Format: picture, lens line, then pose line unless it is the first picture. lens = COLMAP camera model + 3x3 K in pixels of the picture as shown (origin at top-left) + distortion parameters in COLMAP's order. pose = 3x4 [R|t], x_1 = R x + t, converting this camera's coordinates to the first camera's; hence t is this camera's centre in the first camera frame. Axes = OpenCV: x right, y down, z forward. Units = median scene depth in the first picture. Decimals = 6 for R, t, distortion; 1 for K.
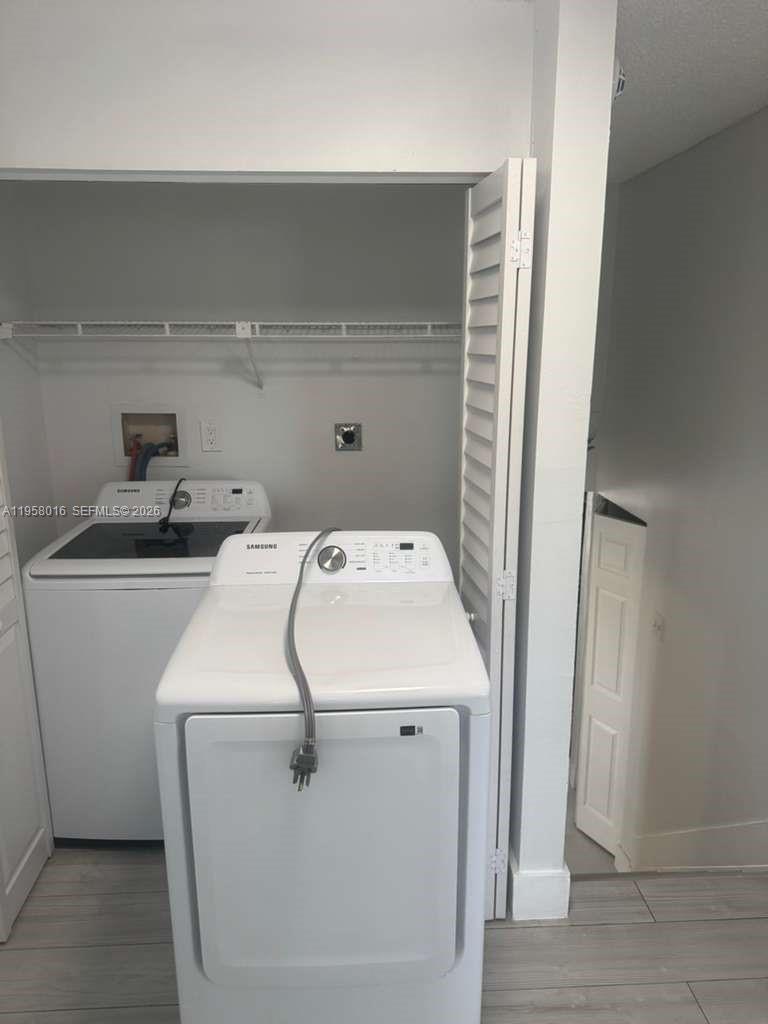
lens RADIAL K [[718.2, 0, 383.0], [0, 718.2, 508.2], [0, 0, 1]] dist [0.012266, 0.004570]
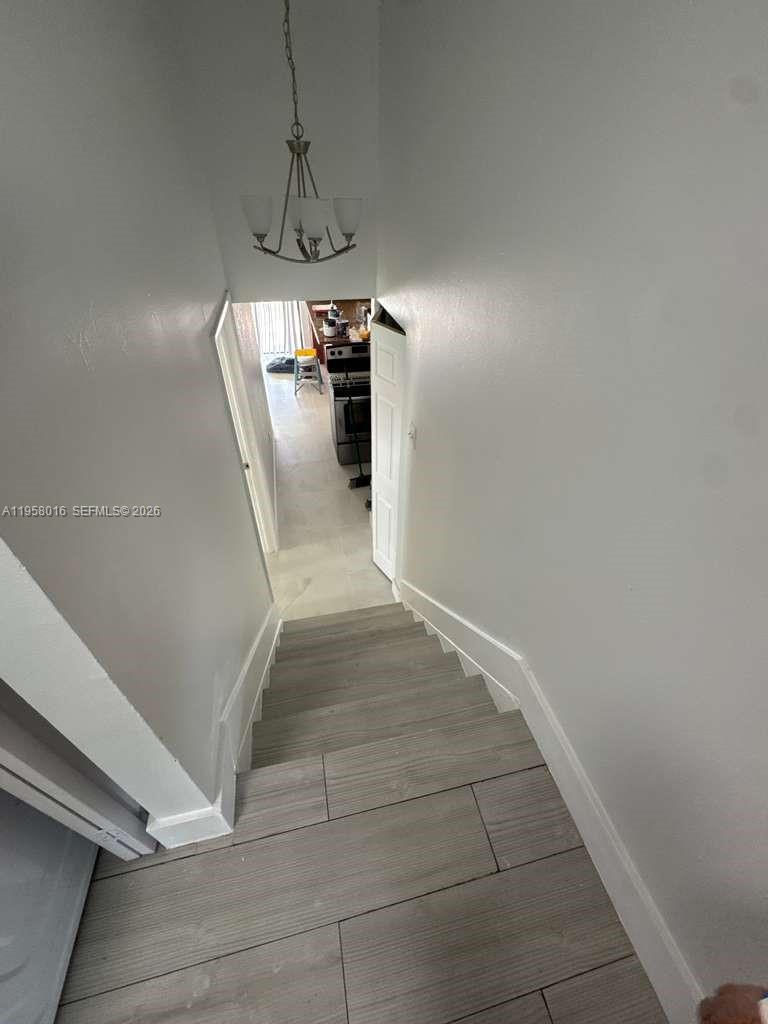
lens RADIAL K [[406.1, 0, 380.3], [0, 406.1, 515.7], [0, 0, 1]] dist [0.000212, -0.000123]
pose [[0.986011, -0.101676, 0.132078, 0.208161], [0.032467, 0.894380, 0.446128, -0.003625], [-0.163488, -0.435599, 0.885170, 0.351835]]
